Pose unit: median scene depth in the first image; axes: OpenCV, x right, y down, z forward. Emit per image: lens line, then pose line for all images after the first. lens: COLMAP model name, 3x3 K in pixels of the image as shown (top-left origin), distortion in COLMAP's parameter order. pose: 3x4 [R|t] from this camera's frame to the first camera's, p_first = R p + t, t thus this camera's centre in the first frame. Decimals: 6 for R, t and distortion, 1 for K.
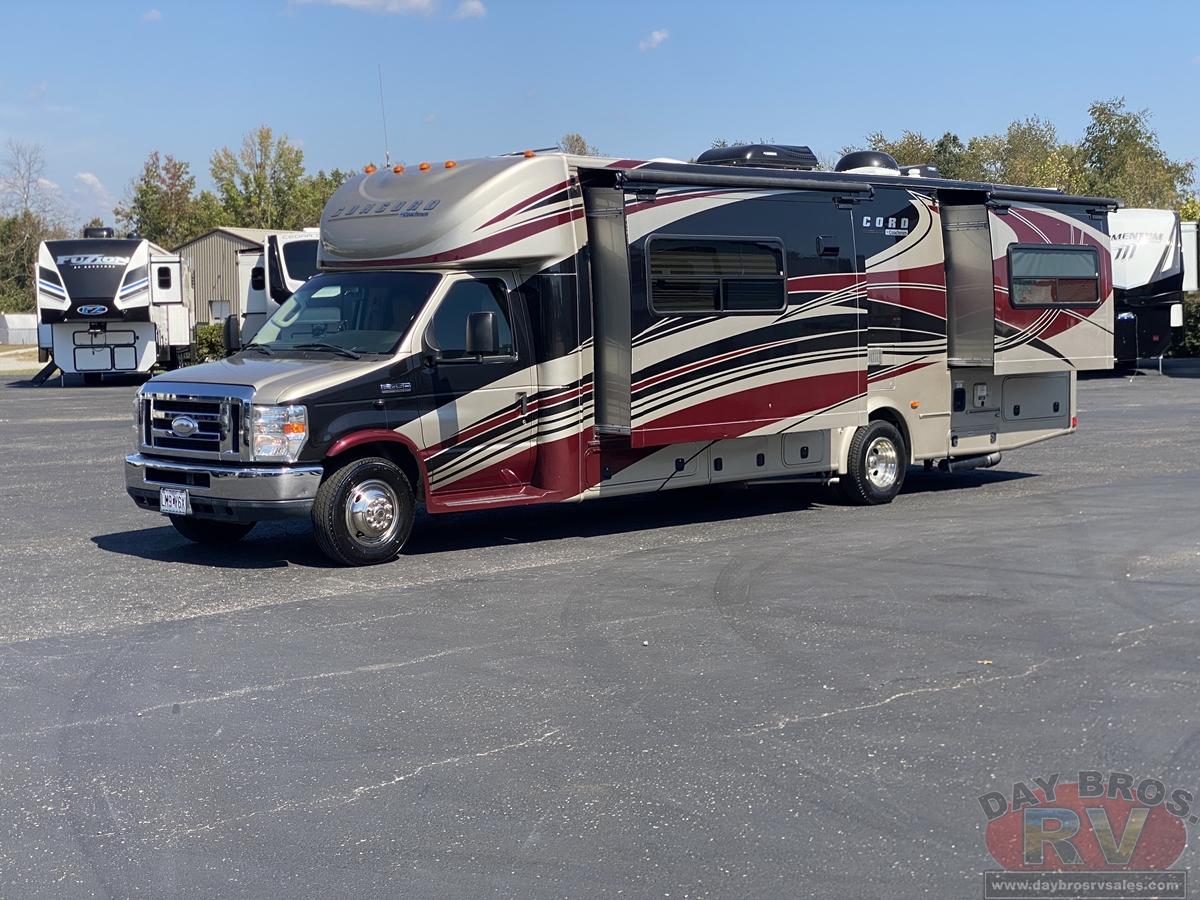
lens RADIAL K [[1804.5, 0, 582.9], [0, 1804.5, 453.5], [0, 0, 1]] dist [0.144204, -0.023692]
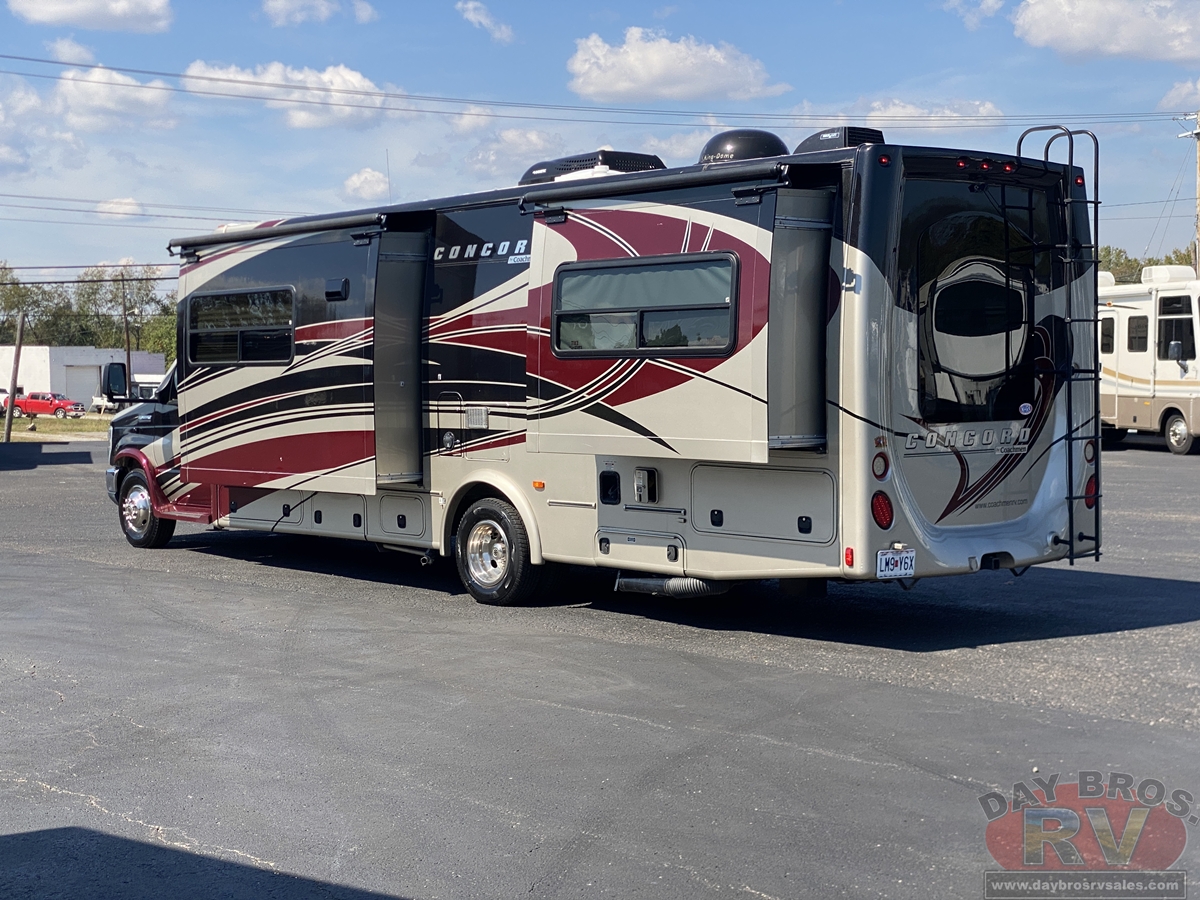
lens RADIAL K [[1804.5, 0, 582.9], [0, 1804.5, 453.5], [0, 0, 1]] dist [0.144204, -0.023692]
pose [[-0.060181, 0.056508, -0.996587, 0.945042], [-0.067372, 0.995890, 0.060537, -0.088225], [0.995911, 0.070785, -0.056127, 1.080432]]
